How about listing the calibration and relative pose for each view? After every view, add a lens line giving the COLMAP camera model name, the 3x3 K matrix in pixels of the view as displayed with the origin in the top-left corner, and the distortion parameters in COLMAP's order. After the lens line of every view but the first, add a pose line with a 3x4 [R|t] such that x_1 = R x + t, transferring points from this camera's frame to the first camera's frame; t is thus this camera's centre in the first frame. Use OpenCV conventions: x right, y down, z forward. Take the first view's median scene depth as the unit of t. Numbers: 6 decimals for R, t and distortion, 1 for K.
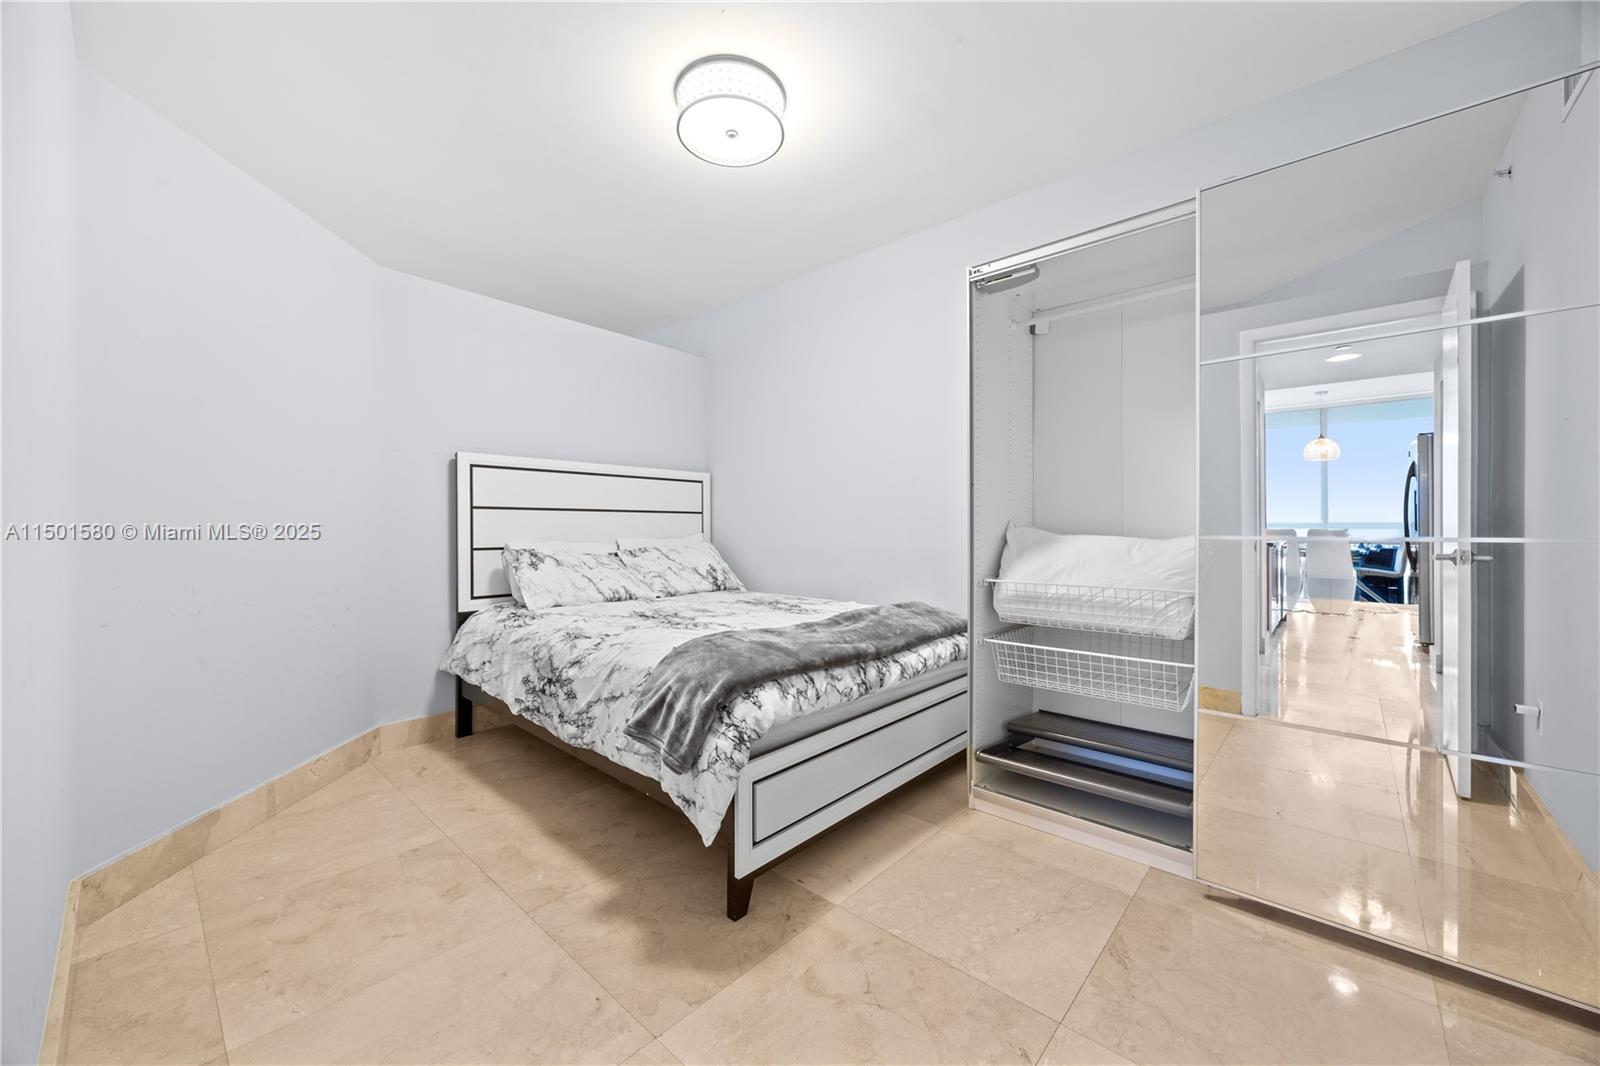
lens RADIAL K [[610.2, 0, 806.4], [0, 610.2, 532.5], [0, 0, 1]] dist [0.000909, 0.000050]
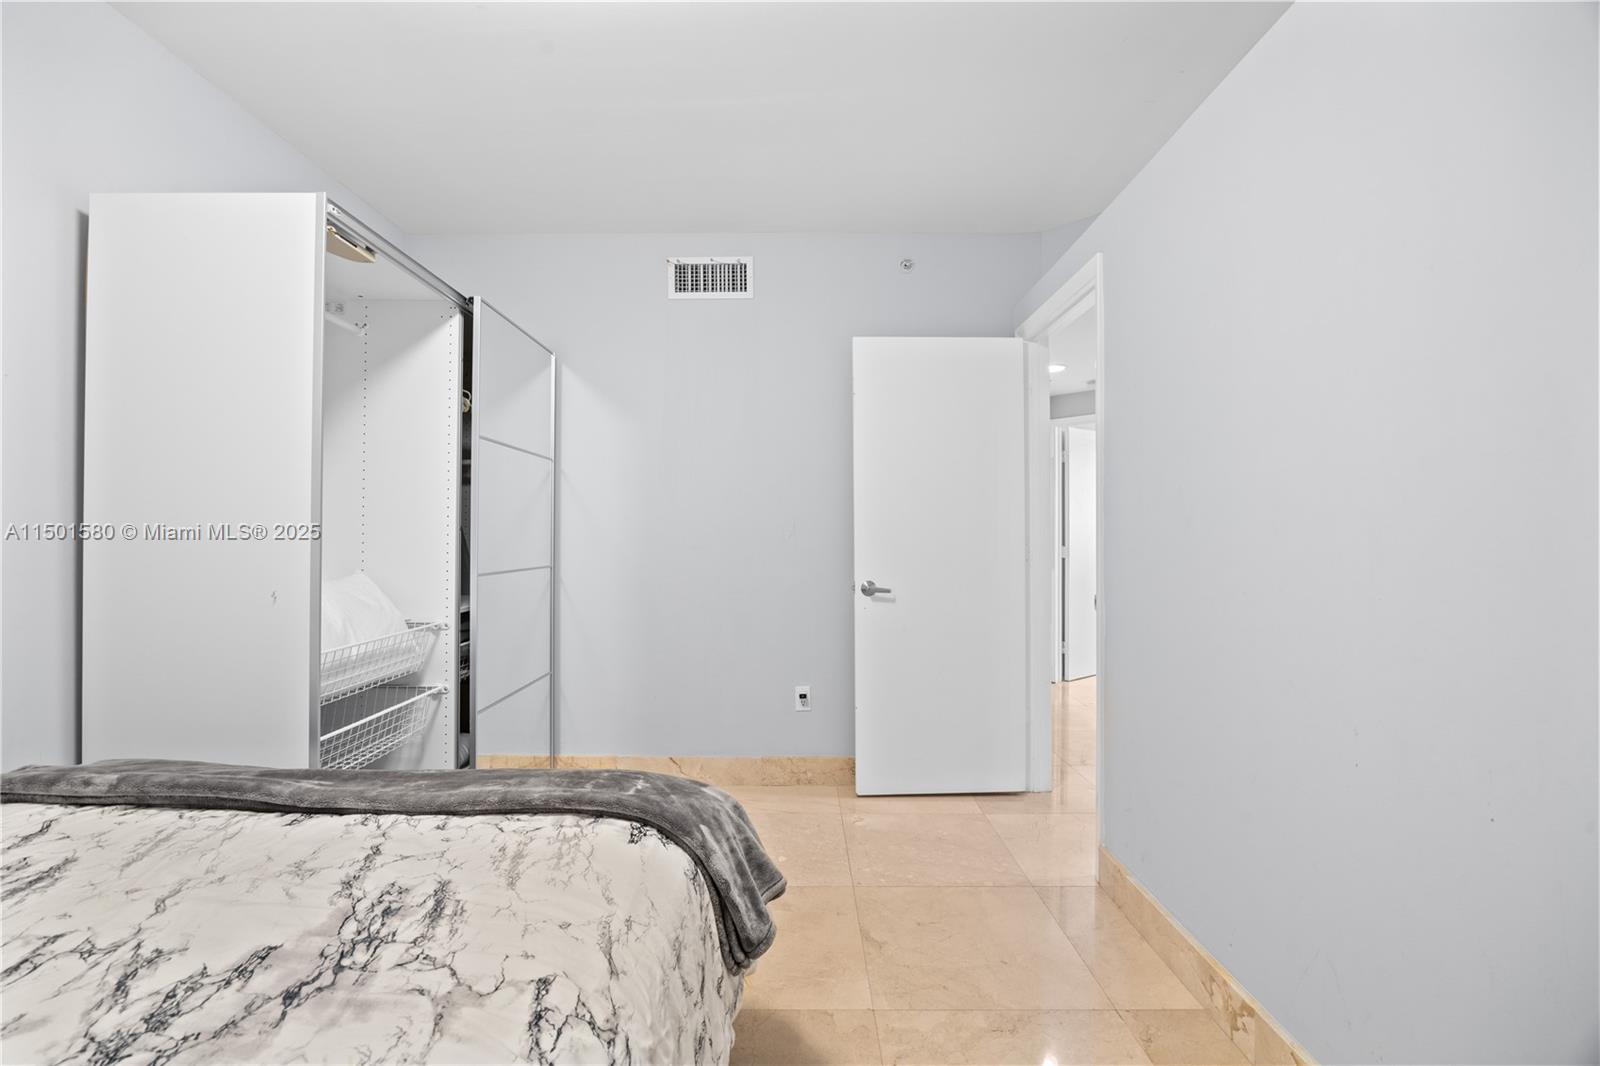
lens RADIAL K [[735.0, 0, 800.7], [0, 735.0, 531.5], [0, 0, 1]] dist [-0.000307, -0.000016]
pose [[-0.675219, -0.000626, 0.737617, -1.109830], [-0.003965, 0.999988, -0.002780, -0.080660], [-0.737607, -0.004802, -0.675214, 1.918263]]
